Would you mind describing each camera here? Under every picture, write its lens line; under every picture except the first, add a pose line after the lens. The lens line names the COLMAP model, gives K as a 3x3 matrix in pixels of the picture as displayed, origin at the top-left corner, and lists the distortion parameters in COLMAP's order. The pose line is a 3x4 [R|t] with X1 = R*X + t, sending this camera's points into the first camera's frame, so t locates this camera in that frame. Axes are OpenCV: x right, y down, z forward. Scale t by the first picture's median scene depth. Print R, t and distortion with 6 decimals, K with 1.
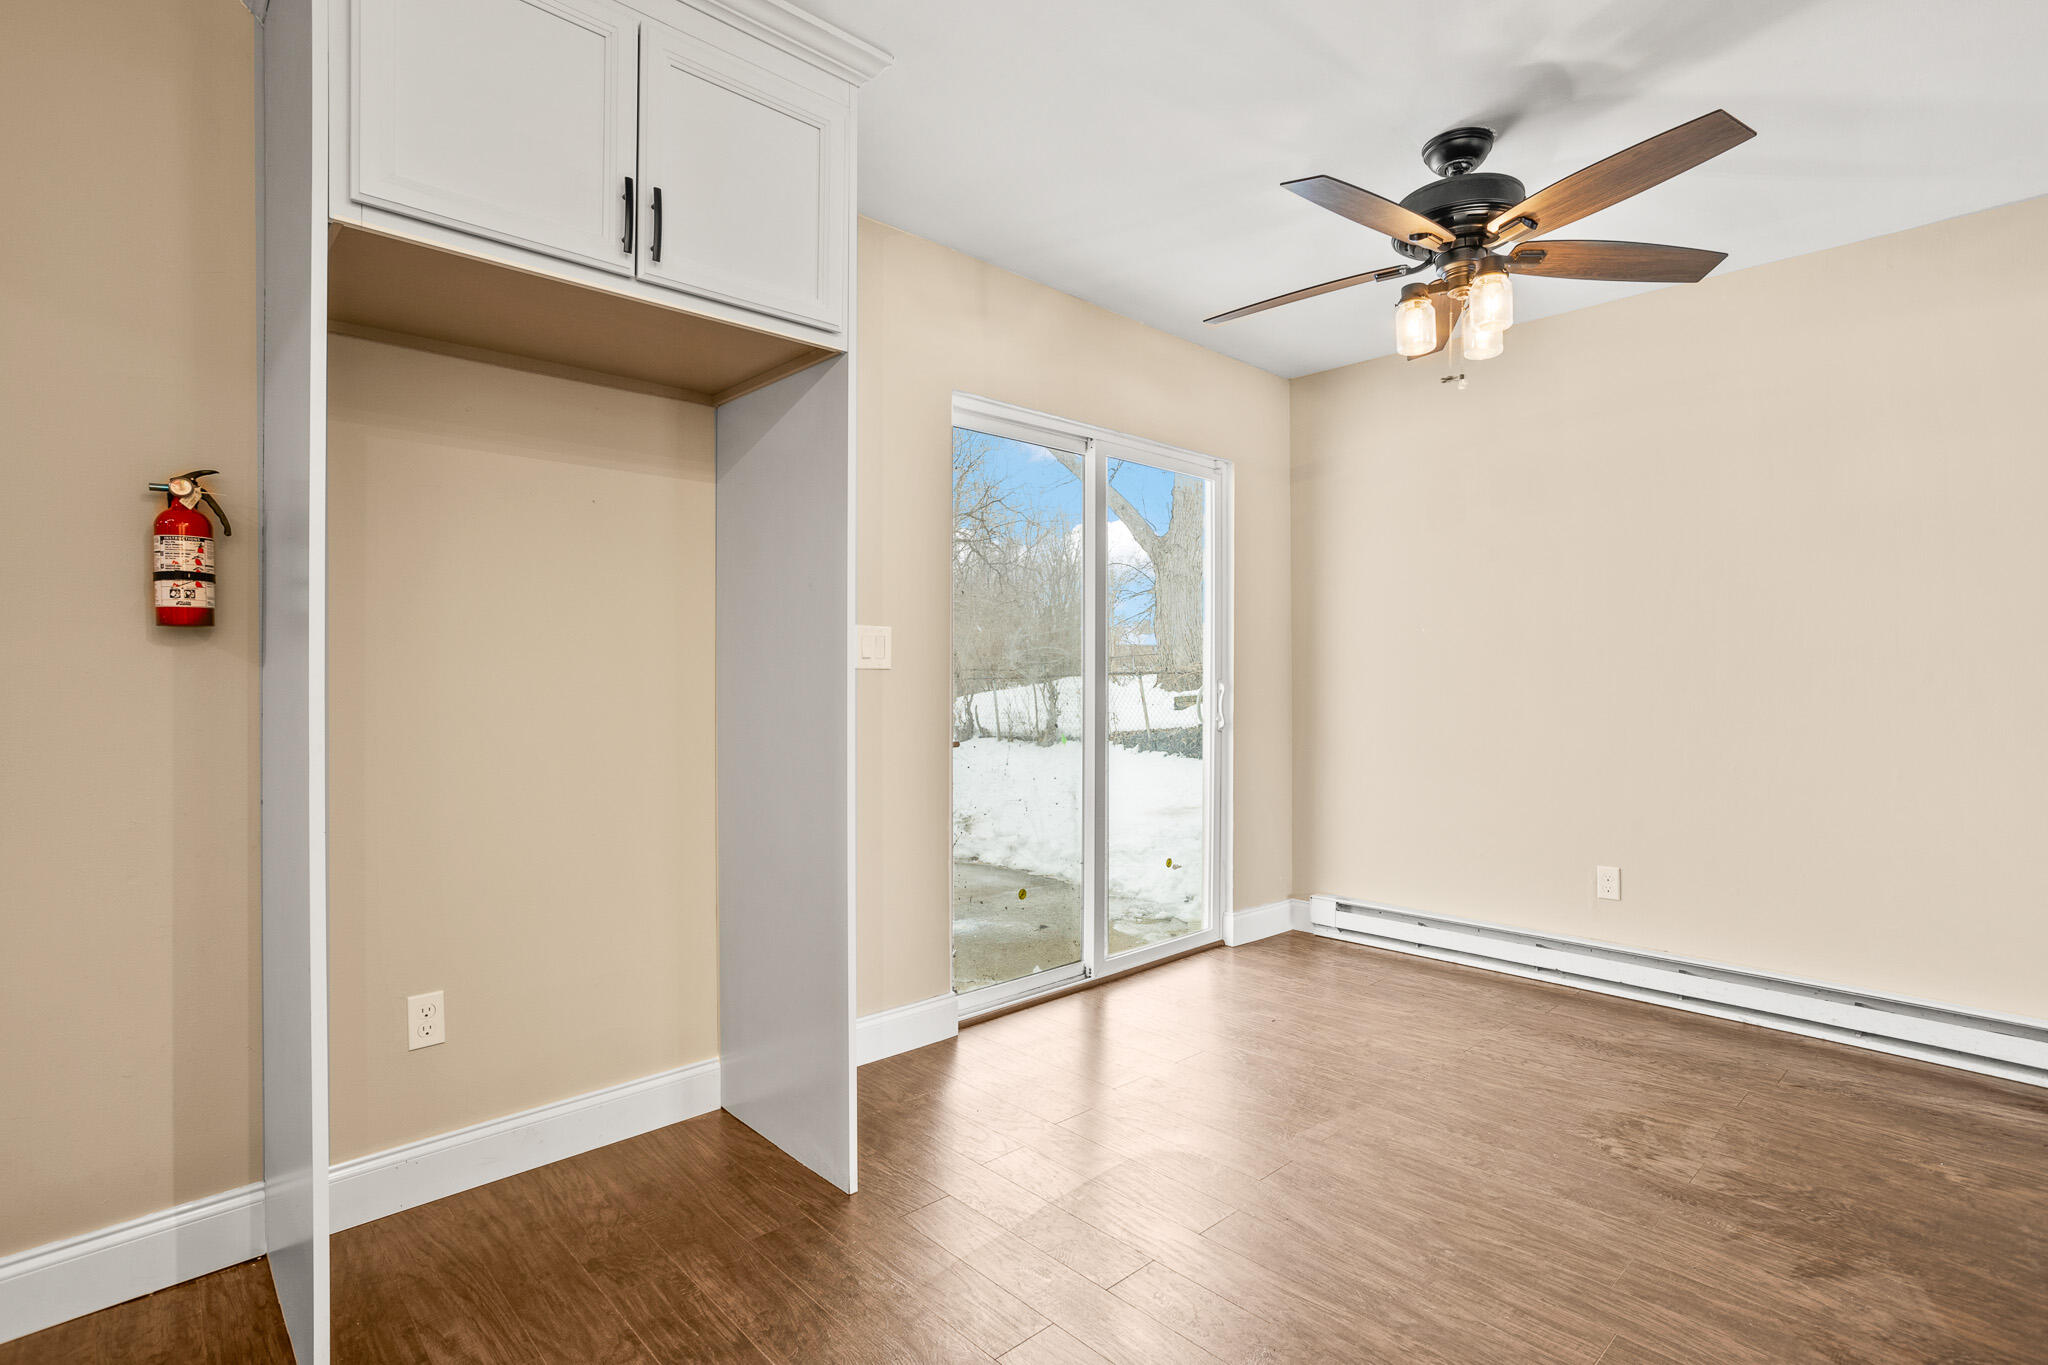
lens RADIAL K [[986.9, 0, 1022.4], [0, 986.9, 677.0], [0, 0, 1]] dist [-0.018352, 0.000334]
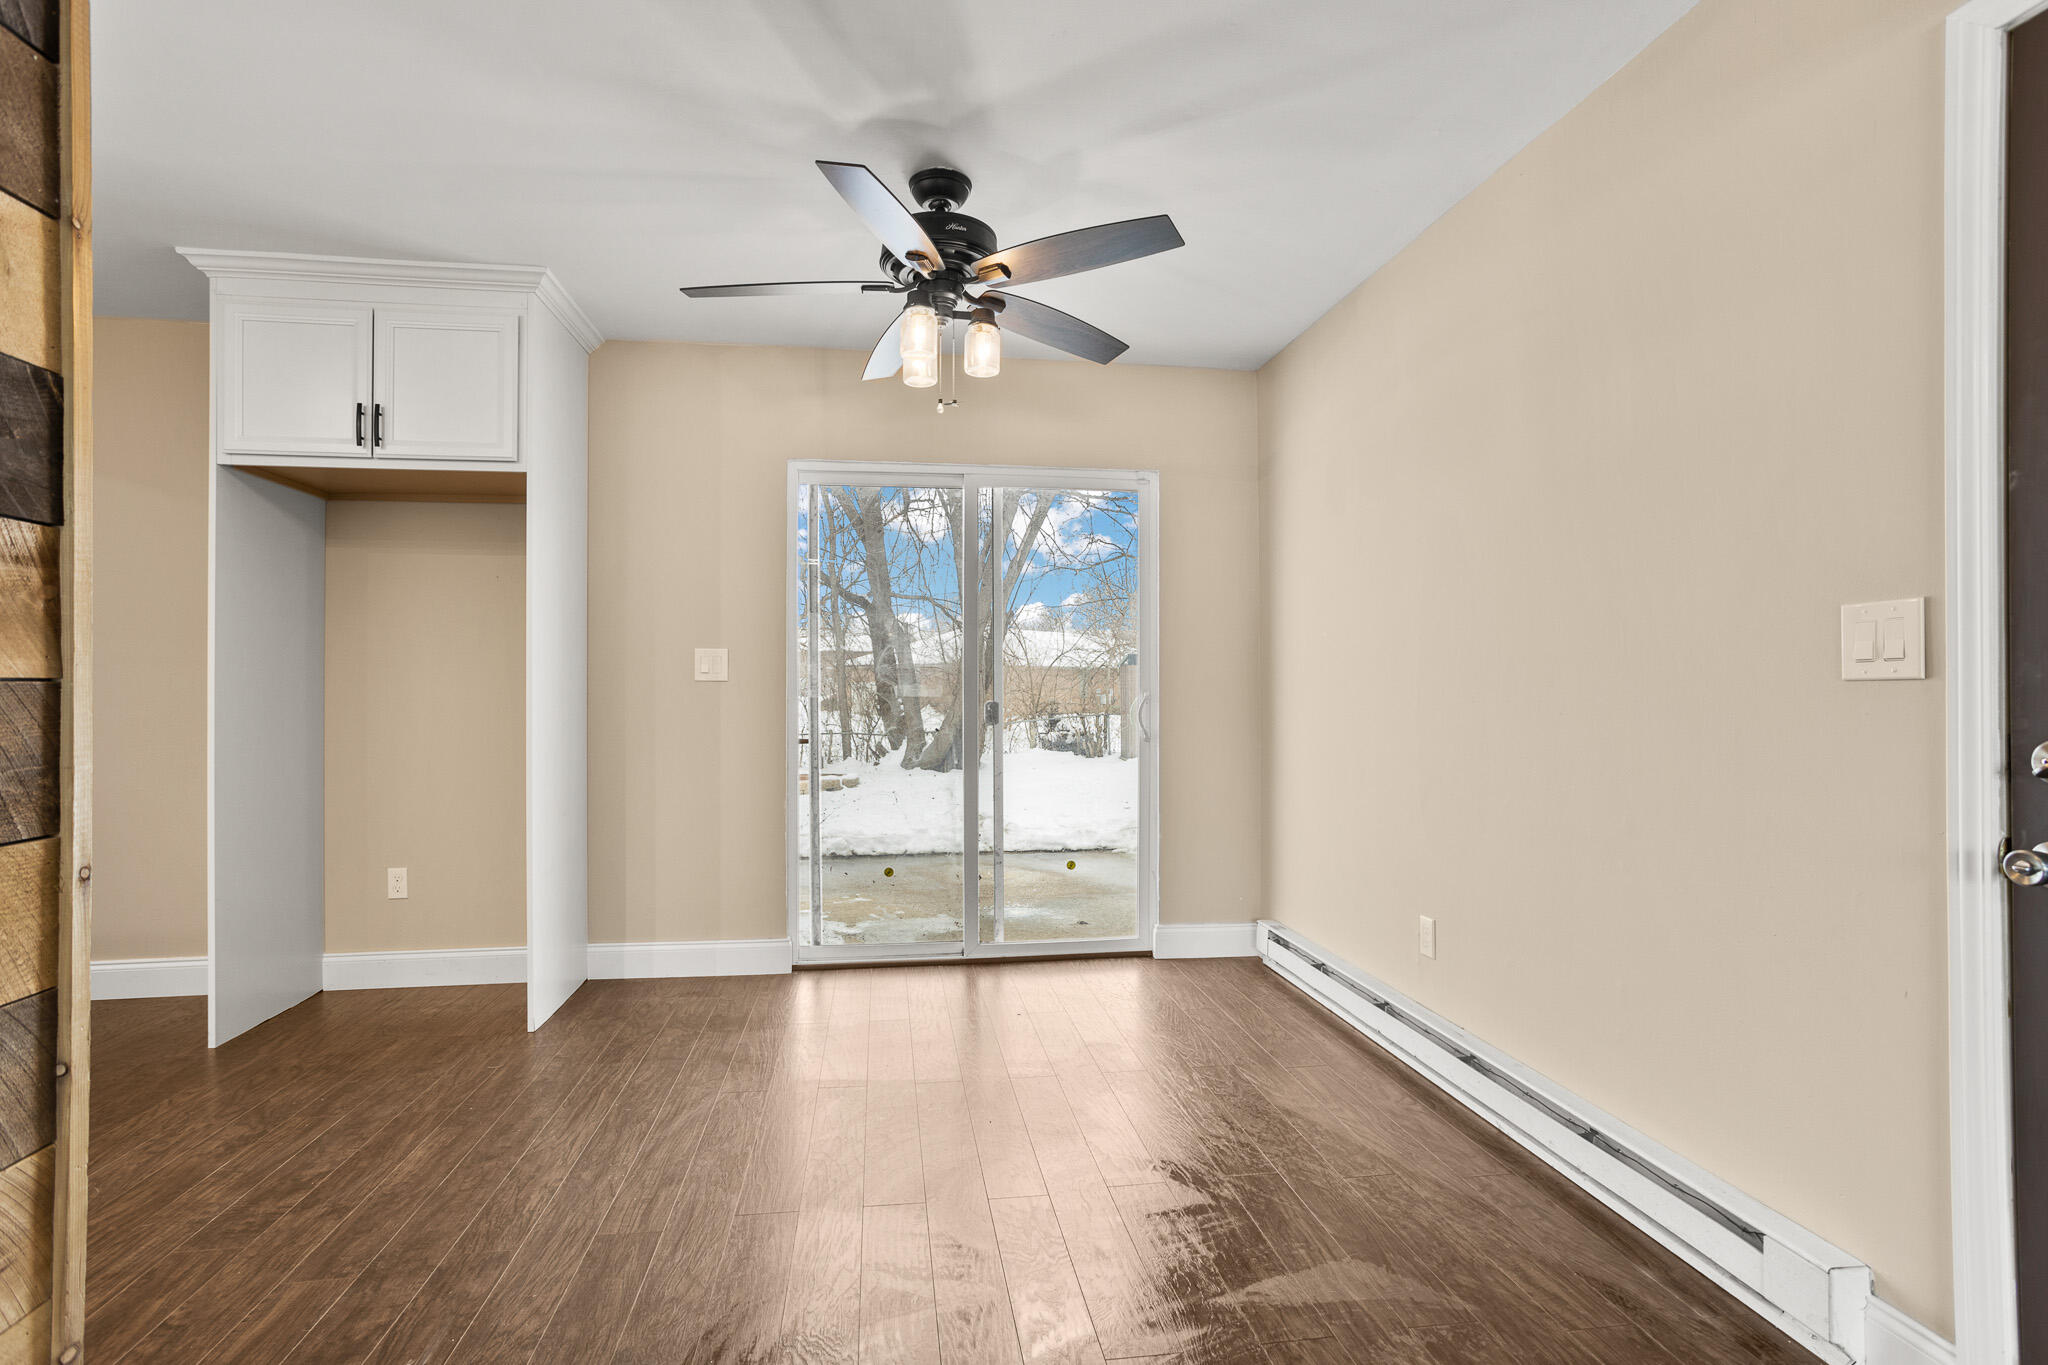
lens RADIAL K [[999.3, 0, 1043.6], [0, 999.3, 688.6], [0, 0, 1]] dist [-0.059982, 0.033626]
pose [[0.823434, 0.000520, -0.567412, 0.924521], [-0.000058, 1.000000, 0.000834, 0.000225], [0.567412, -0.000654, 0.823434, 0.148020]]
